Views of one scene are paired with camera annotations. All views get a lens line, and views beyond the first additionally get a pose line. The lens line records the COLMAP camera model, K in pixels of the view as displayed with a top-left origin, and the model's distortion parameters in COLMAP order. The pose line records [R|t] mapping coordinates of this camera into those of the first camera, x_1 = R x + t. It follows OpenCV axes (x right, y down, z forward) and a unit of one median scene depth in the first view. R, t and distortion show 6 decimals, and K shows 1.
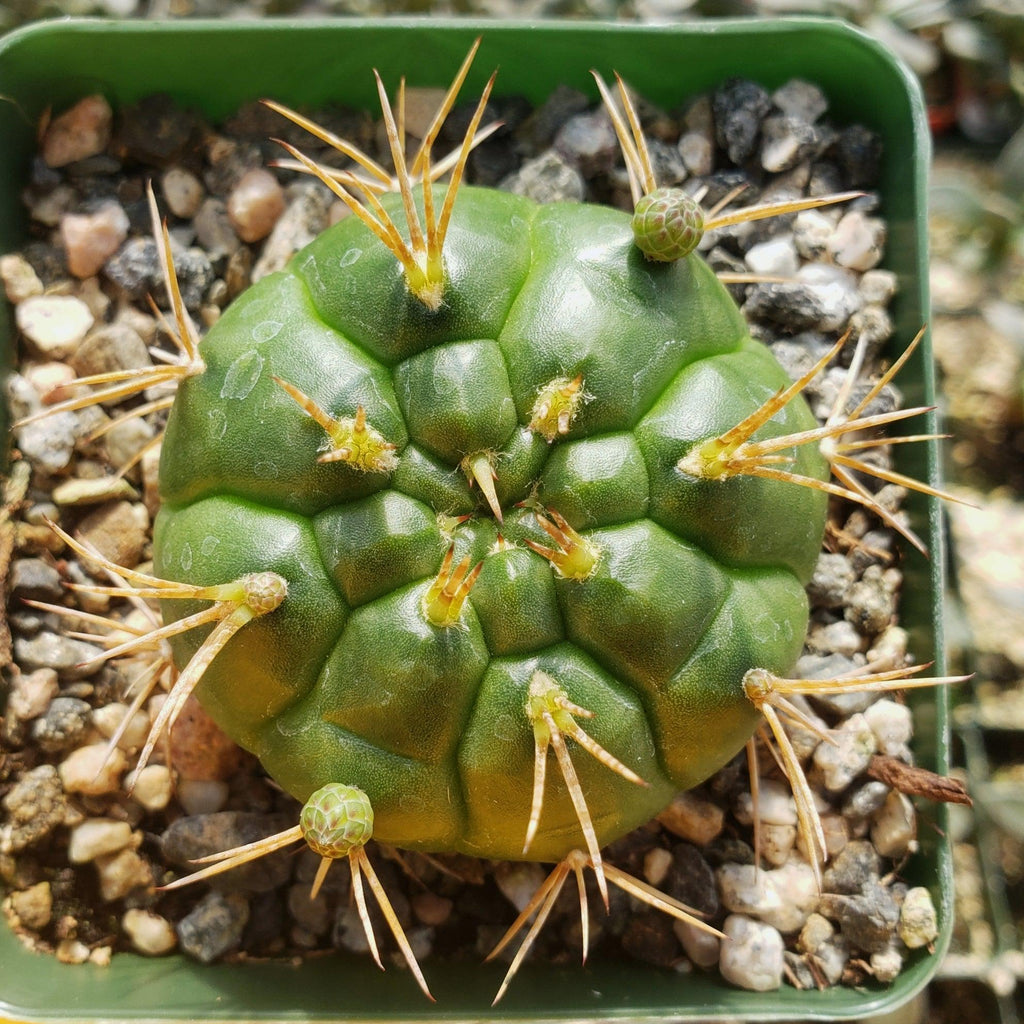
lens RADIAL K [[1304.1, 0, 482.4], [0, 1304.1, 578.3], [0, 0, 1]] dist [0.112791, -0.609503]
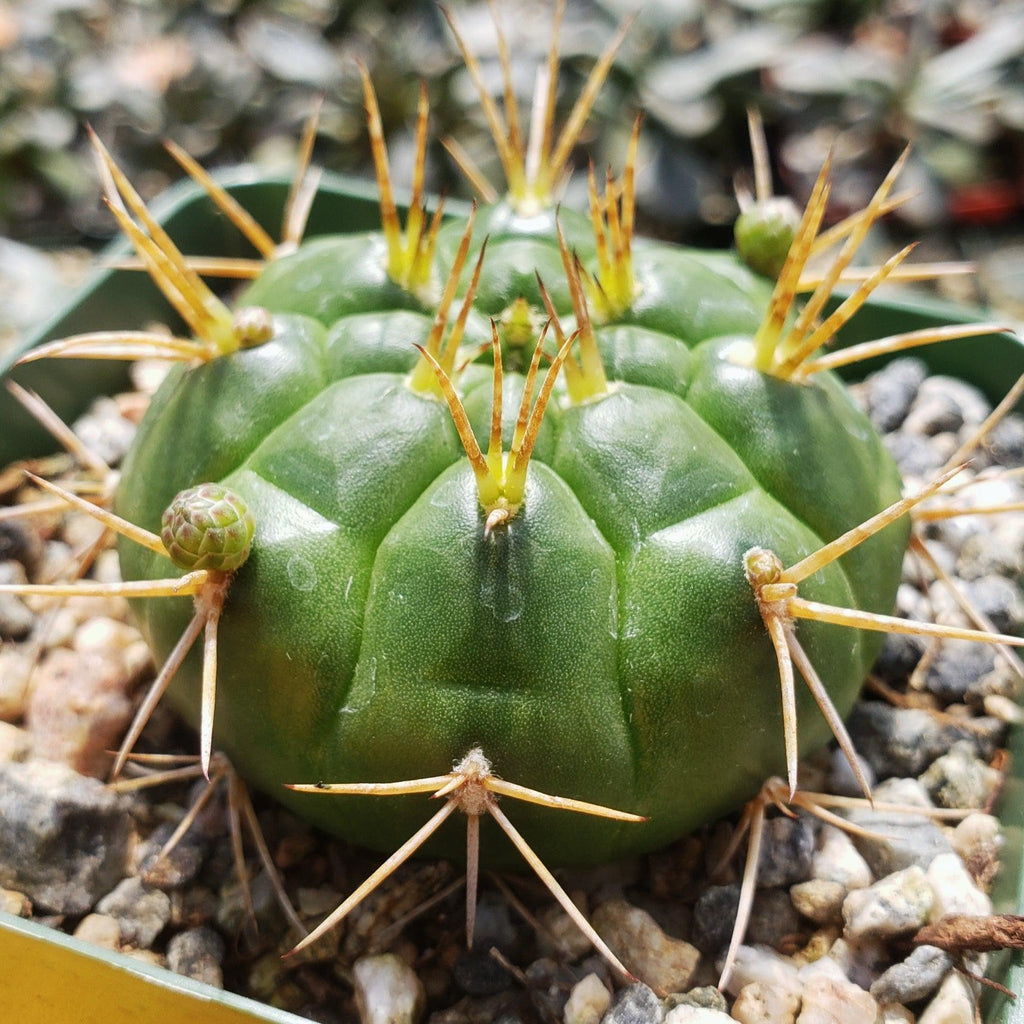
lens RADIAL K [[1476.9, 0, 512.0], [0, 1476.9, 512.0], [0, 0, 1]] dist [0.183816, -0.753543]
pose [[0.944757, 0.222164, -0.240994, 0.232879], [-0.327770, 0.637417, -0.697328, 0.621275], [-0.001307, 0.737796, 0.675023, 0.311065]]
